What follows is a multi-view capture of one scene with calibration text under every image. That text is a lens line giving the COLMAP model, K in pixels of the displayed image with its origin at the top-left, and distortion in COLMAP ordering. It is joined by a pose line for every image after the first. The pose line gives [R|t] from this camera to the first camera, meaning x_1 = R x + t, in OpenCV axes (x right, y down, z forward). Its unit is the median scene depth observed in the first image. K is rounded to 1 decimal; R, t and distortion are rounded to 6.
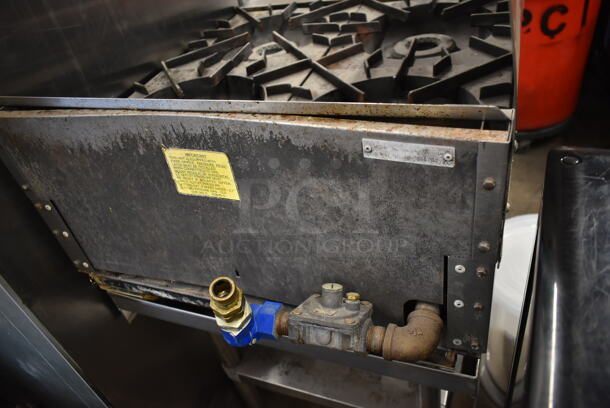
lens RADIAL K [[466.8, 0, 305.0], [0, 466.8, 204.0], [0, 0, 1]] dist [-0.012557, 0.003396]
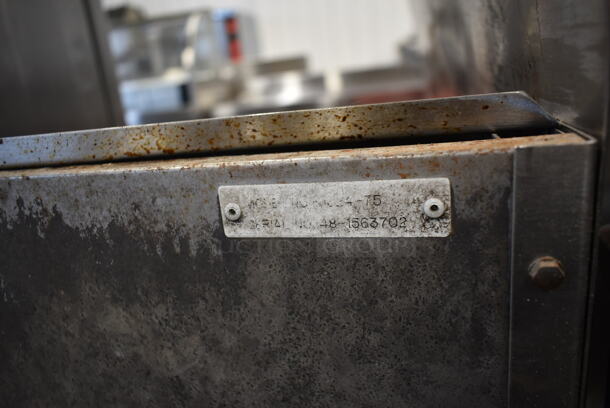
lens RADIAL K [[466.8, 0, 305.0], [0, 466.8, 204.0], [0, 0, 1]] dist [-0.012557, 0.003396]
pose [[0.982375, 0.011507, 0.186564, 0.120751], [0.060914, 0.923907, -0.377737, 0.032856], [-0.176714, 0.382444, 0.906923, 0.617736]]
